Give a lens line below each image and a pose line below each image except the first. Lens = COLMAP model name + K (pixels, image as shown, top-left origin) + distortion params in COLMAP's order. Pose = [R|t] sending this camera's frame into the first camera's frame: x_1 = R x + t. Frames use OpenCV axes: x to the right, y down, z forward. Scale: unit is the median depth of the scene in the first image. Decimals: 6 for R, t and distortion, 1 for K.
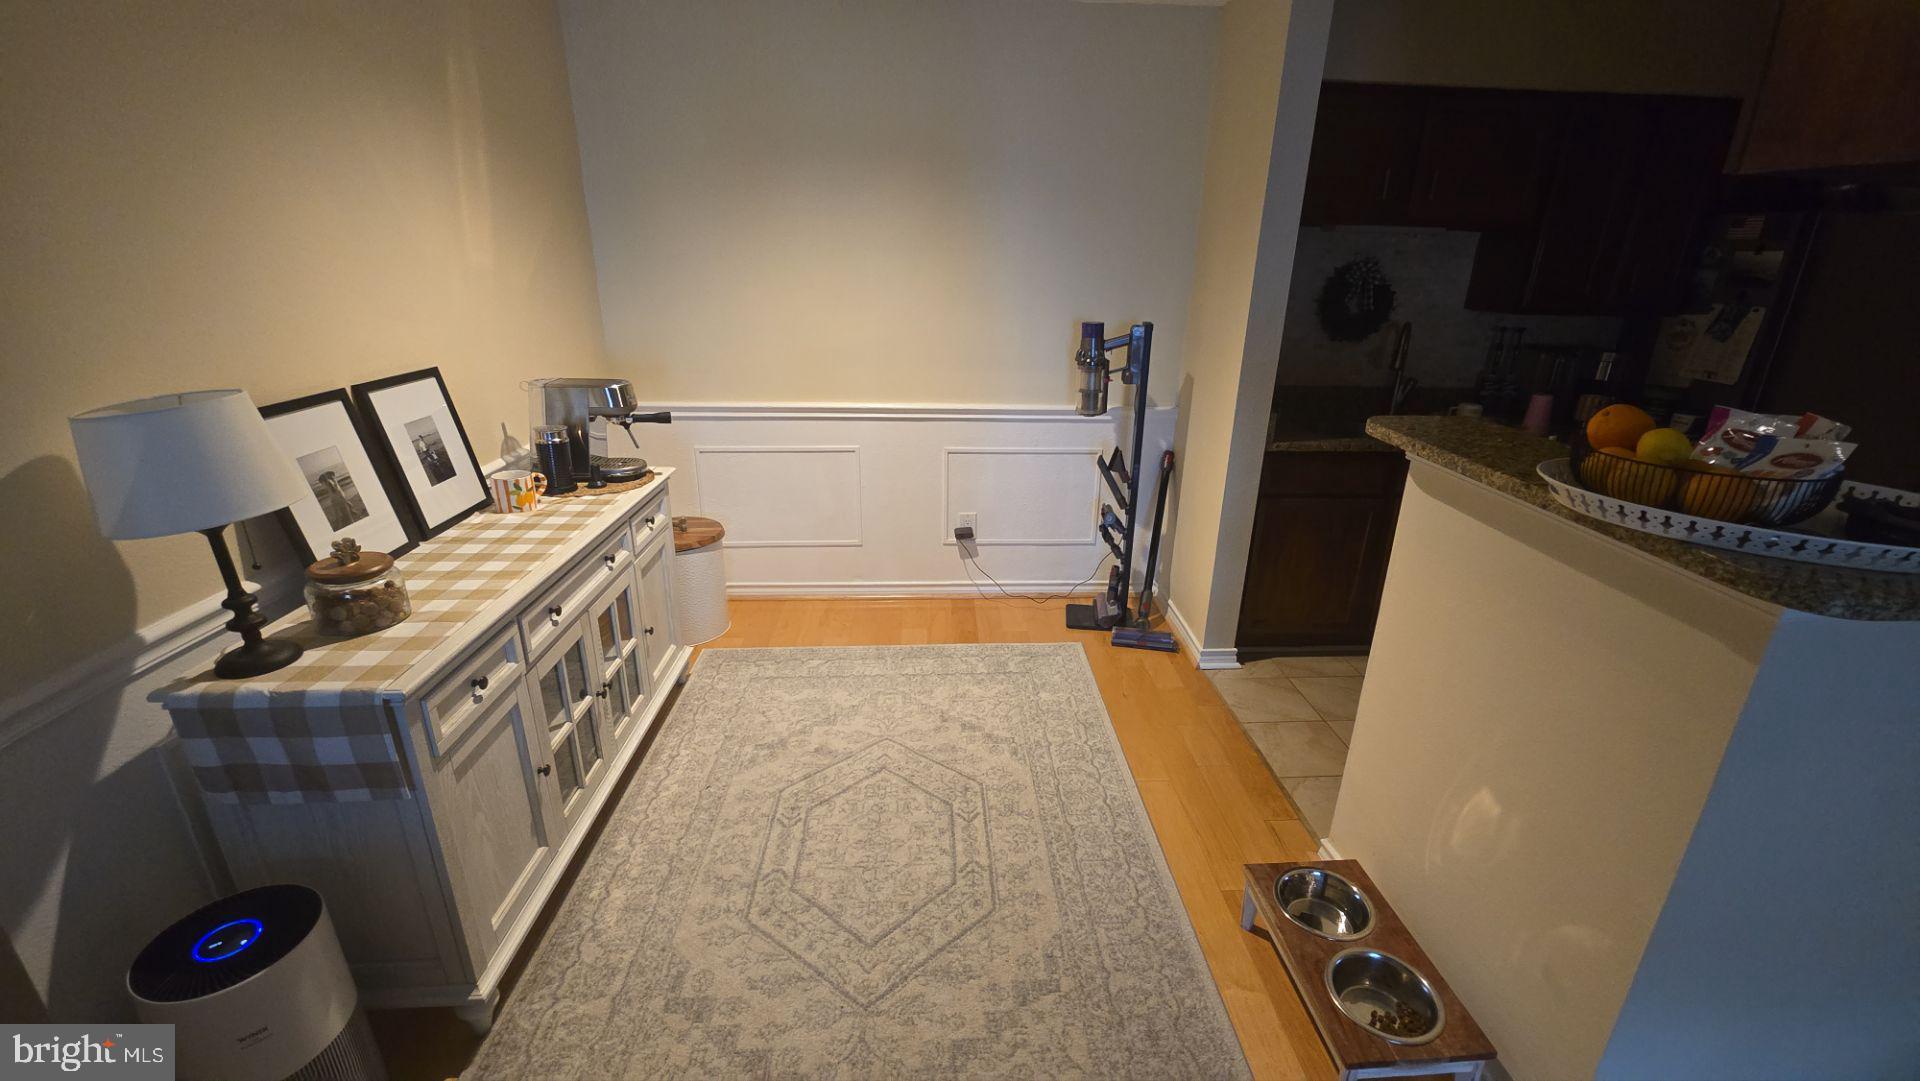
lens RADIAL K [[773.4, 0, 975.3], [0, 773.4, 536.5], [0, 0, 1]] dist [0.000956, -0.003257]
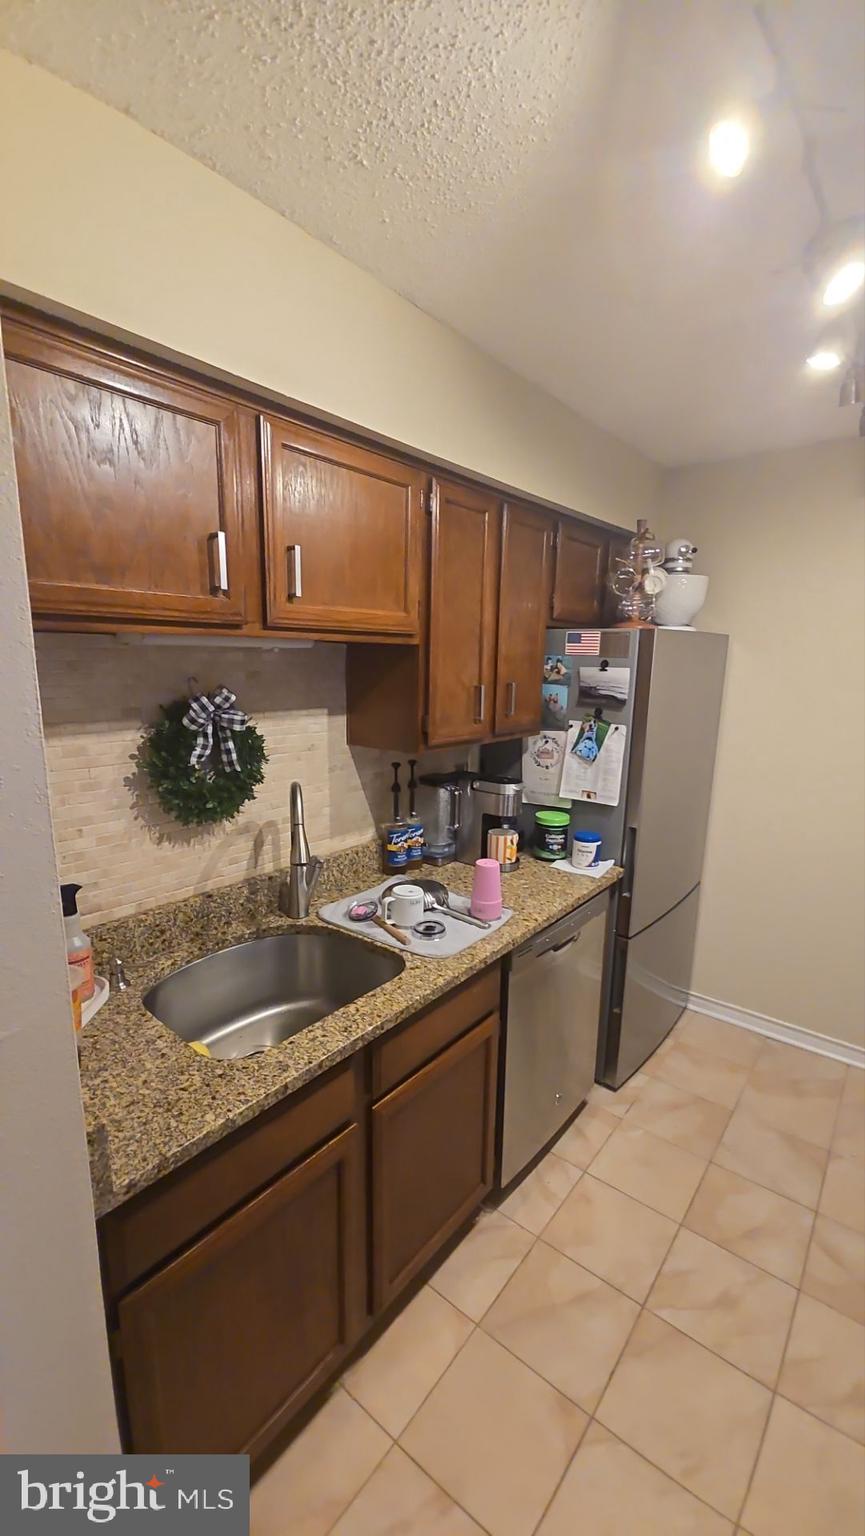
lens RADIAL K [[618.7, 0, 436.8], [0, 618.7, 783.9], [0, 0, 1]] dist [0.000956, -0.003257]
pose [[0.670317, -0.157150, 0.725244, 0.370101], [0.247091, 0.968817, -0.018448, -0.324293], [-0.699729, 0.191567, 0.688245, 0.781640]]
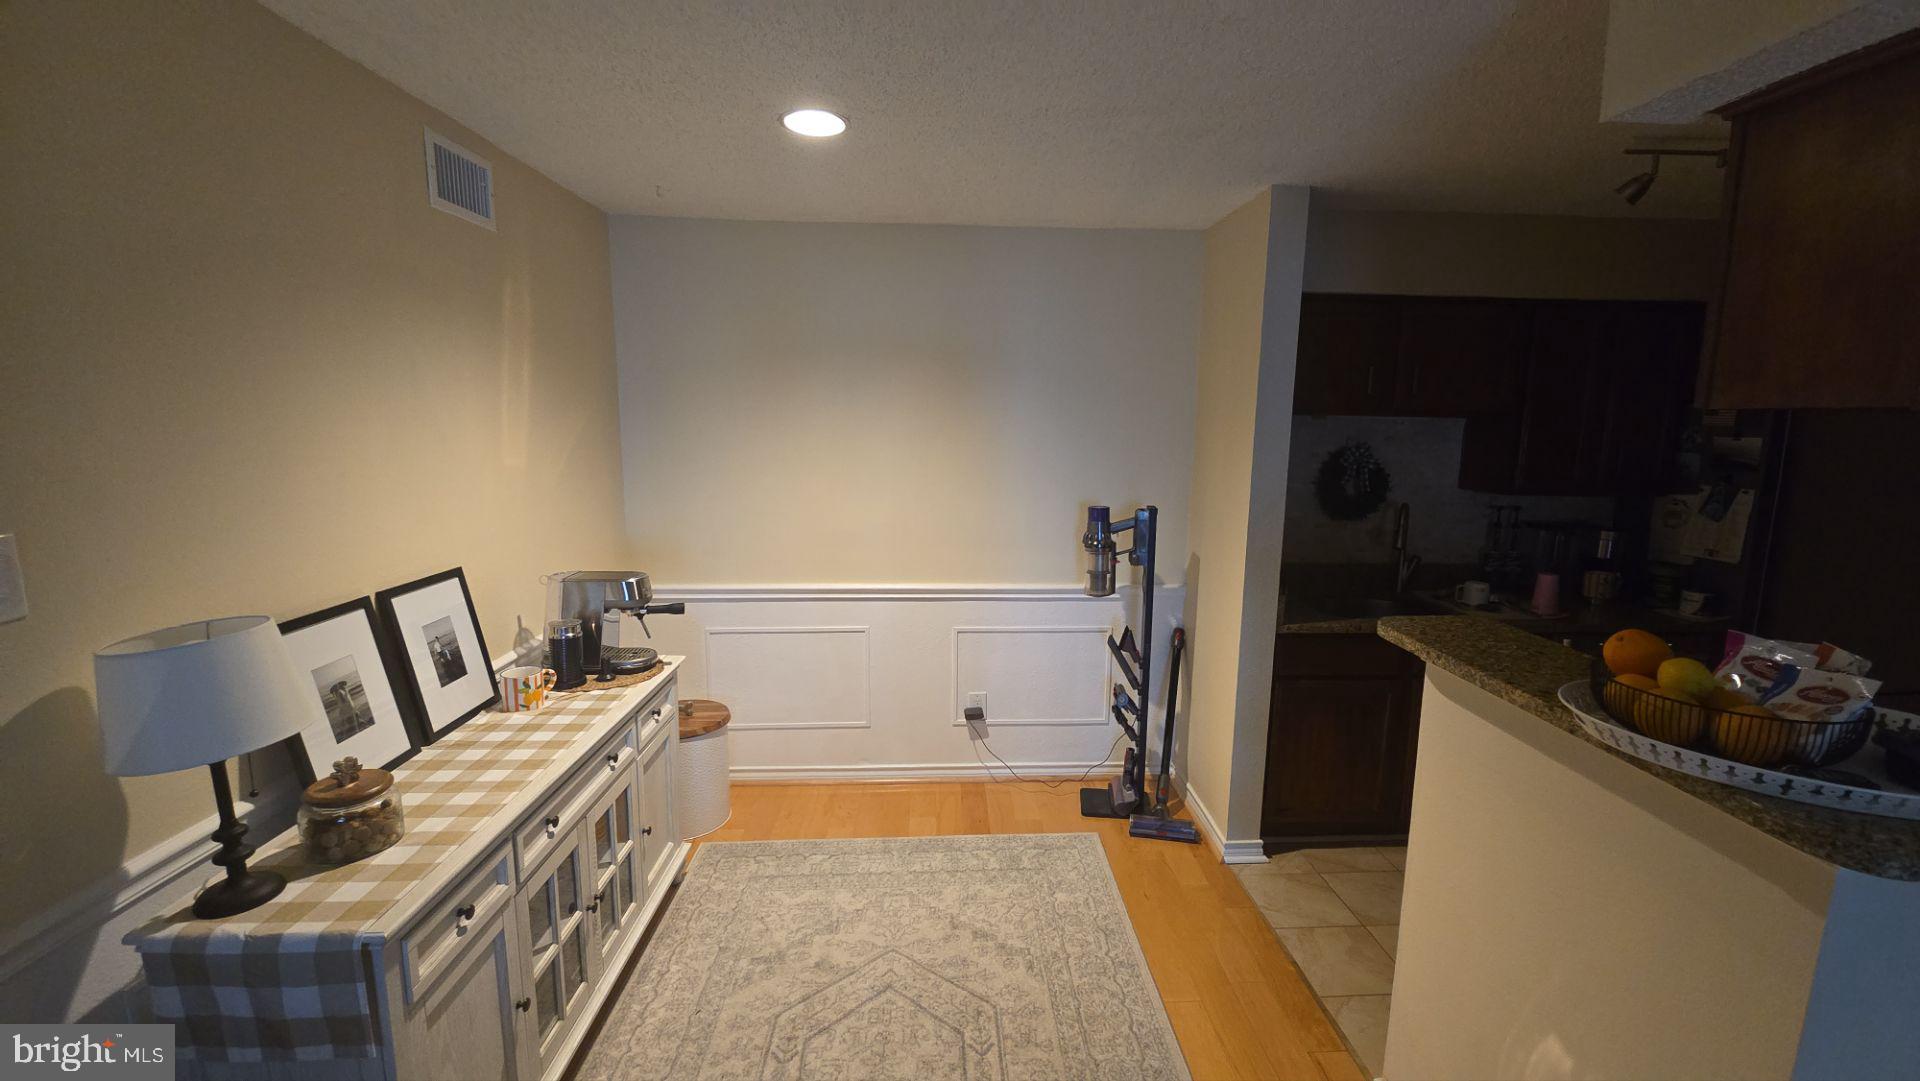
lens RADIAL K [[773.4, 0, 975.7], [0, 773.4, 537.1], [0, 0, 1]] dist [0.000956, -0.003257]
pose [[0.999949, -0.005934, -0.008176, -0.004477], [0.004243, 0.981149, -0.193208, -0.049195], [0.009168, 0.193163, 0.981124, -0.007034]]
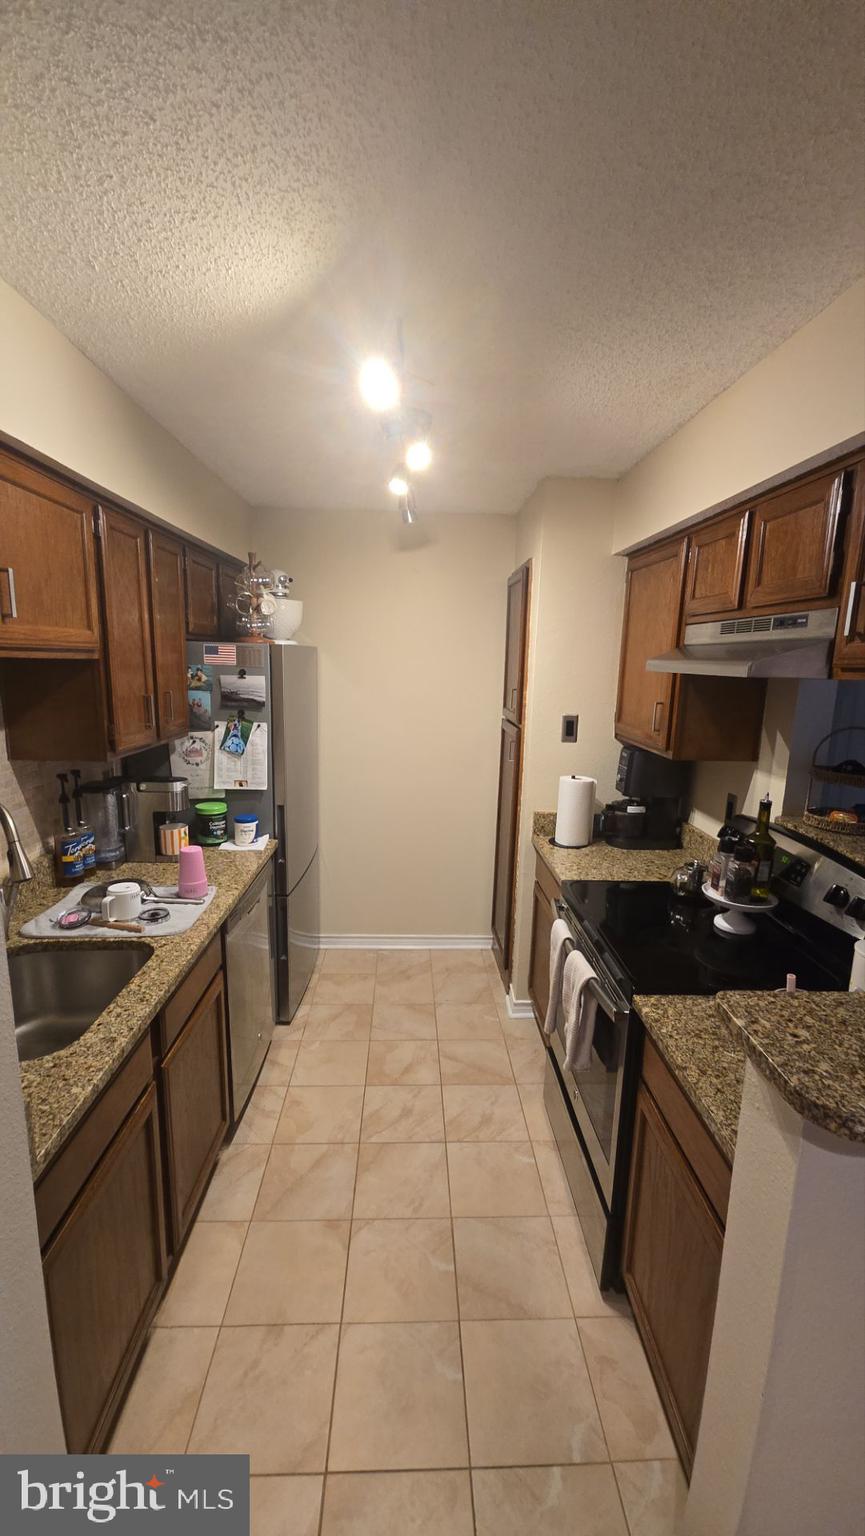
lens RADIAL K [[618.7, 0, 436.8], [0, 618.7, 780.0], [0, 0, 1]] dist [0.000956, -0.003257]
pose [[0.016362, -0.204831, 0.978661, 0.126990], [0.310968, 0.931293, 0.189718, -0.375908], [-0.950280, 0.301228, 0.078933, 0.848961]]
